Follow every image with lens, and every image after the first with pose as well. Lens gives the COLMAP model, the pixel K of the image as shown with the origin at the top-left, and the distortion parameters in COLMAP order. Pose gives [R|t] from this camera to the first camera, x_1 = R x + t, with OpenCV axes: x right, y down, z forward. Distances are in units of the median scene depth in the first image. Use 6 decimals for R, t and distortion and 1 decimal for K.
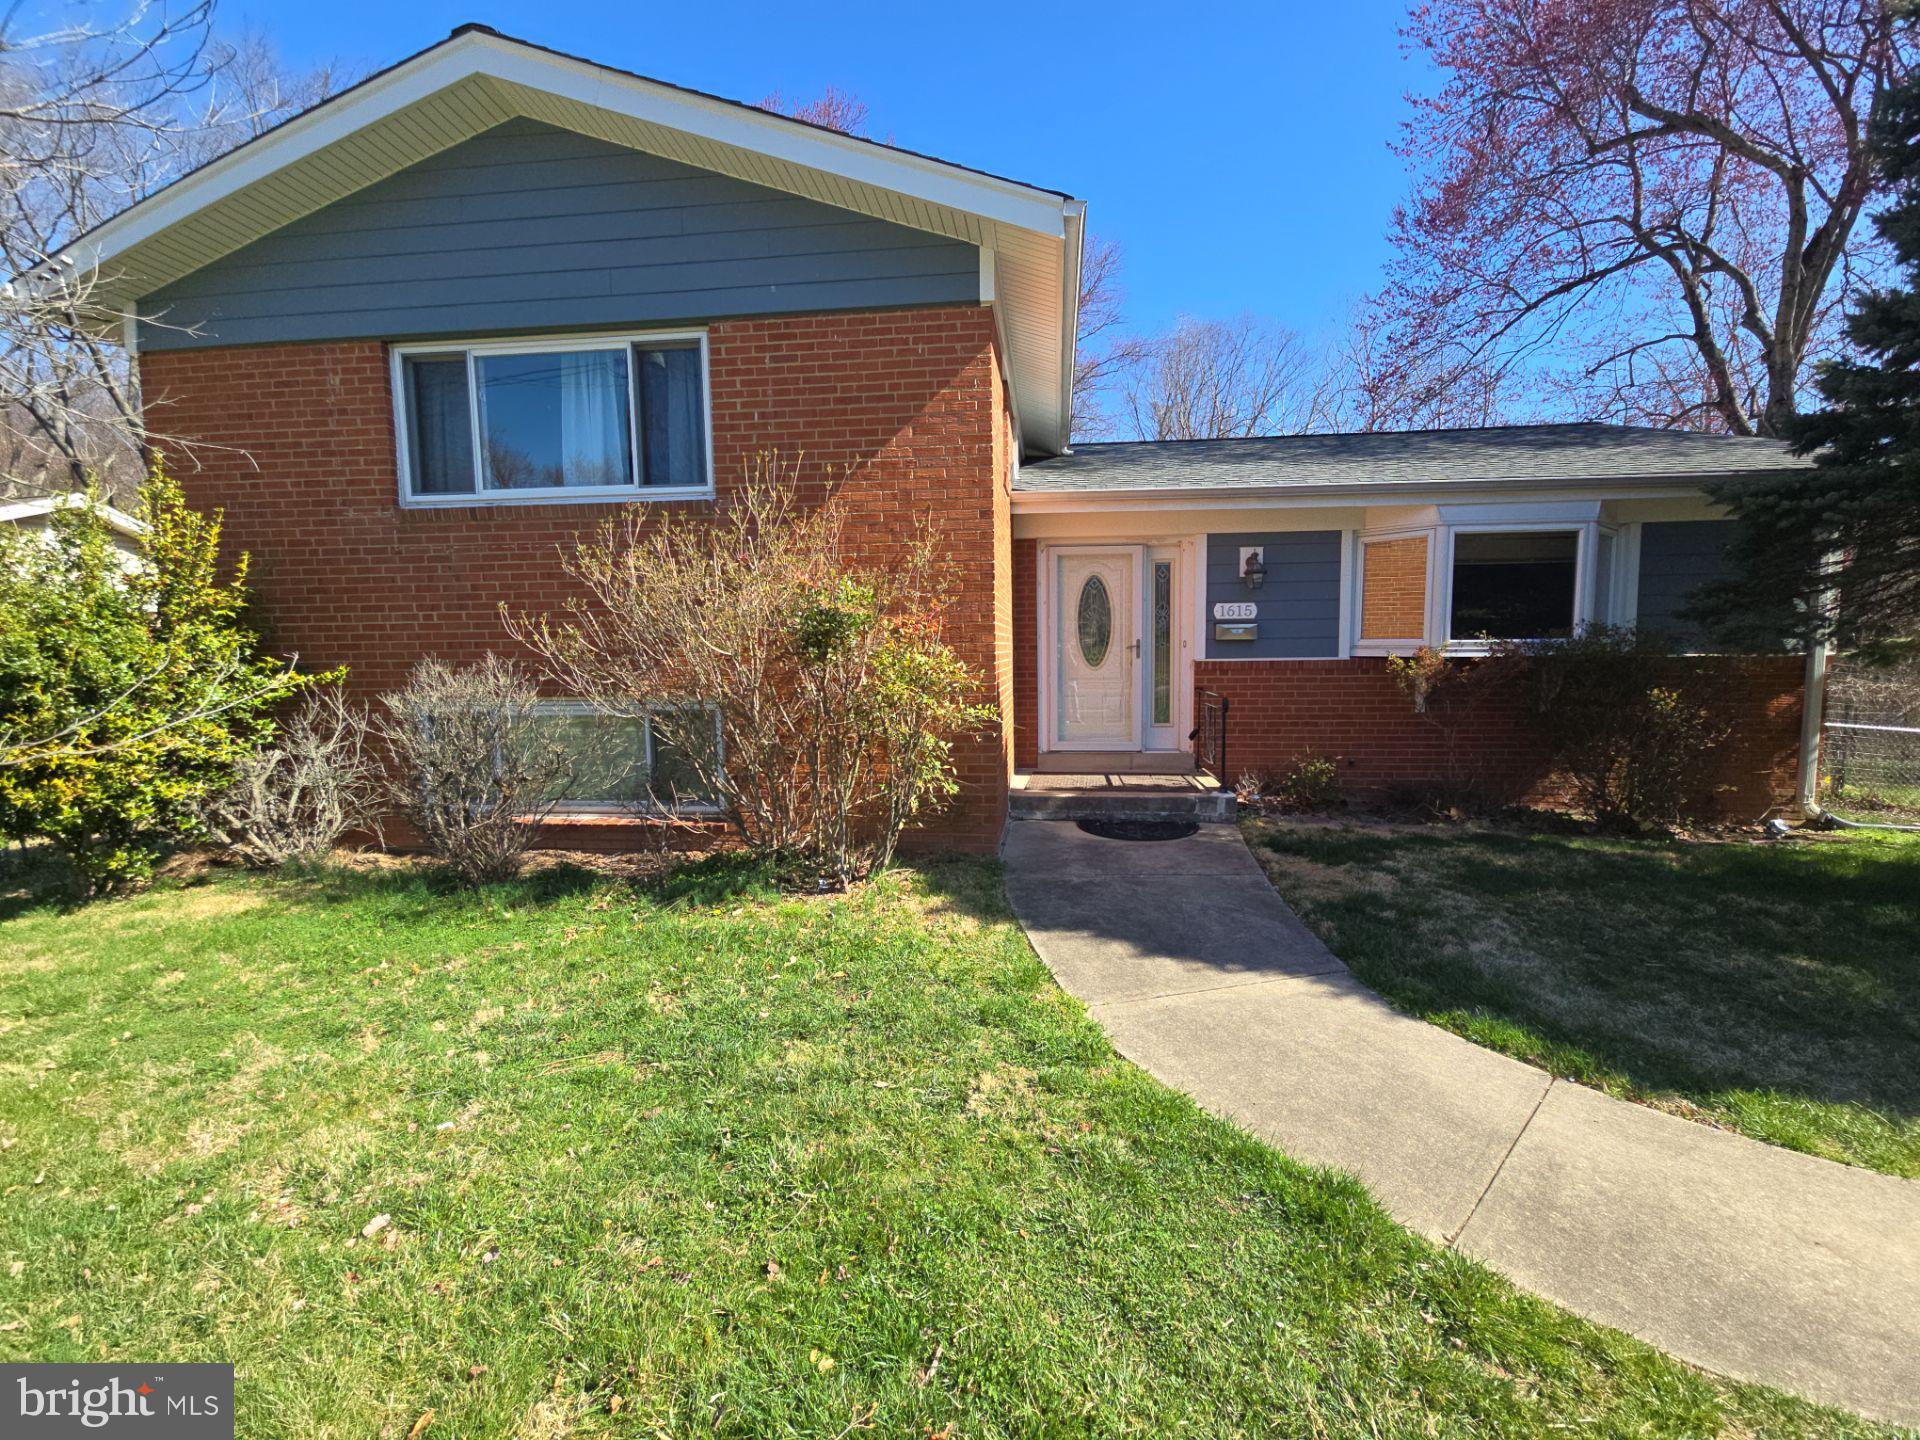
lens RADIAL K [[790.1, 0, 961.1], [0, 790.1, 725.2], [0, 0, 1]] dist [-0.000937, 0.000013]
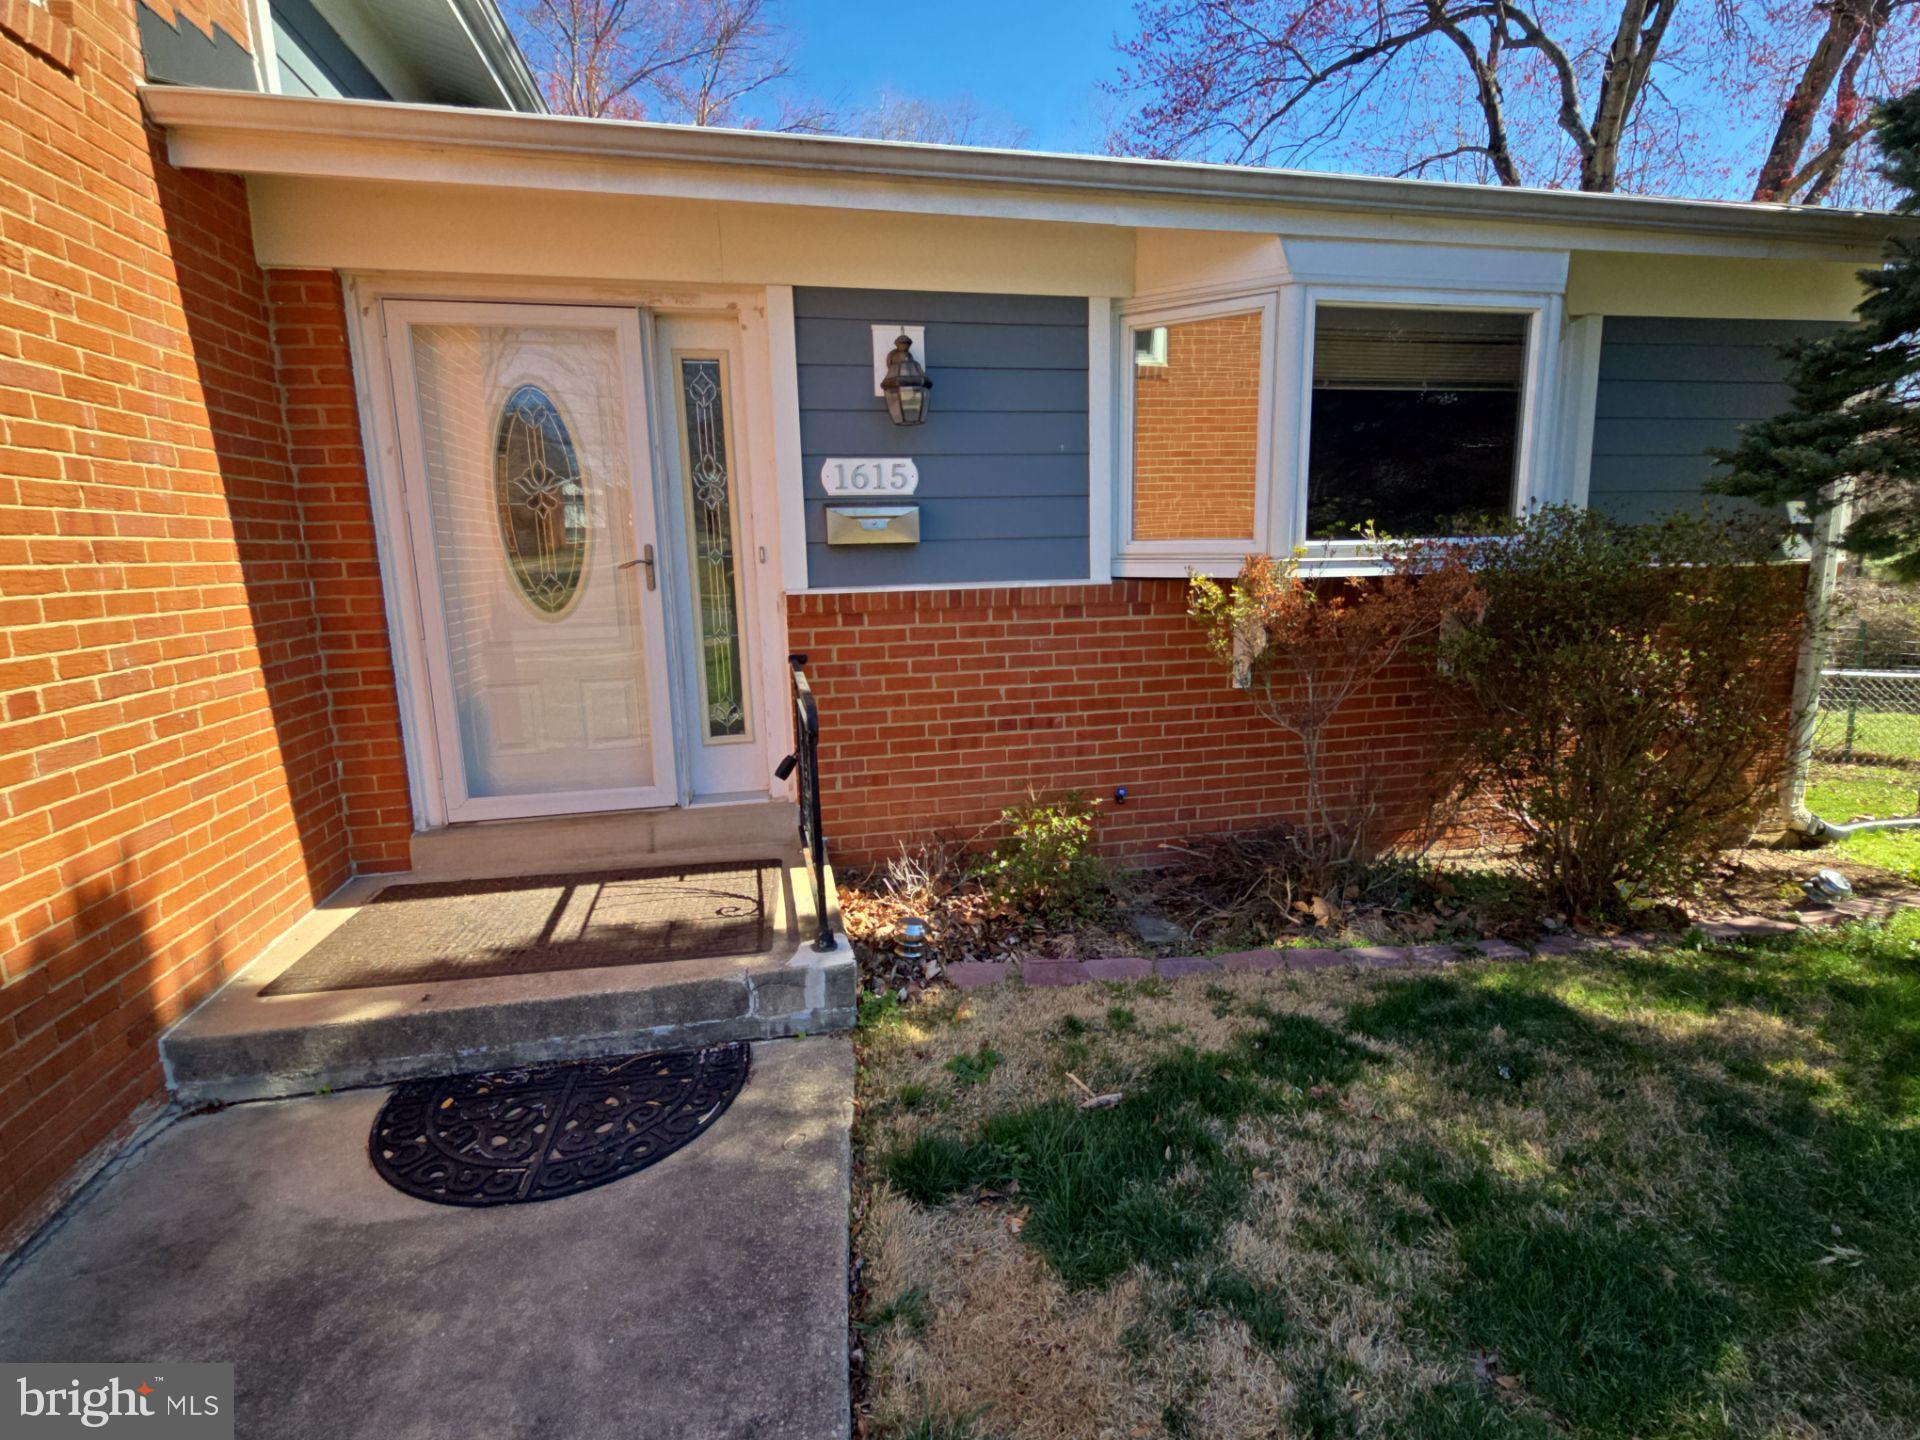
lens RADIAL K [[908.0, 0, 962.3], [0, 908.0, 709.5], [0, 0, 1]] dist [0.000030, 0.000165]
pose [[0.954210, -0.061775, 0.292688, 0.258247], [0.038941, 0.995771, 0.083212, -0.060669], [-0.296591, -0.068004, 0.952580, 0.535386]]
